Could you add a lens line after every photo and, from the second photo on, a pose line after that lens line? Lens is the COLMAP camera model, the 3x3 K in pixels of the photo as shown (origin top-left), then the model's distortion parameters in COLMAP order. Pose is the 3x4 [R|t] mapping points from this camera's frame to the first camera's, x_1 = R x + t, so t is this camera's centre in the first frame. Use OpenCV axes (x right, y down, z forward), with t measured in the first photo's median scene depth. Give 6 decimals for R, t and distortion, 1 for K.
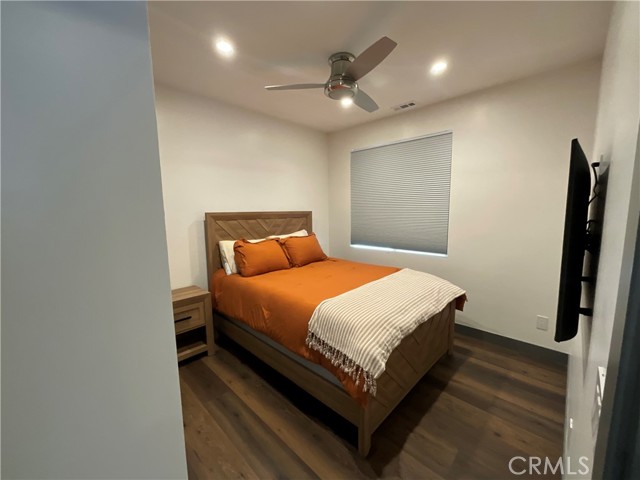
lens RADIAL K [[261.3, 0, 320.0], [0, 261.3, 240.0], [0, 0, 1]] dist [0.000636, 0.000620]
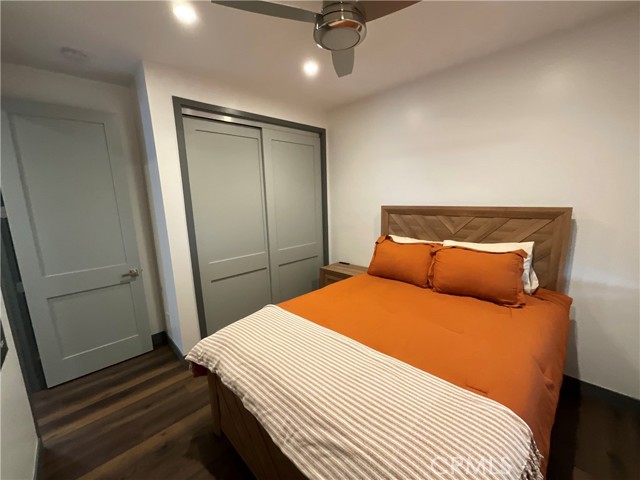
lens RADIAL K [[261.3, 0, 320.0], [0, 261.3, 240.0], [0, 0, 1]] dist [0.000636, 0.000620]
pose [[-0.014142, 0.180801, -0.983418, 0.566219], [-0.086024, 0.979650, 0.181345, -0.124708], [0.996193, 0.087162, 0.001699, 0.685392]]
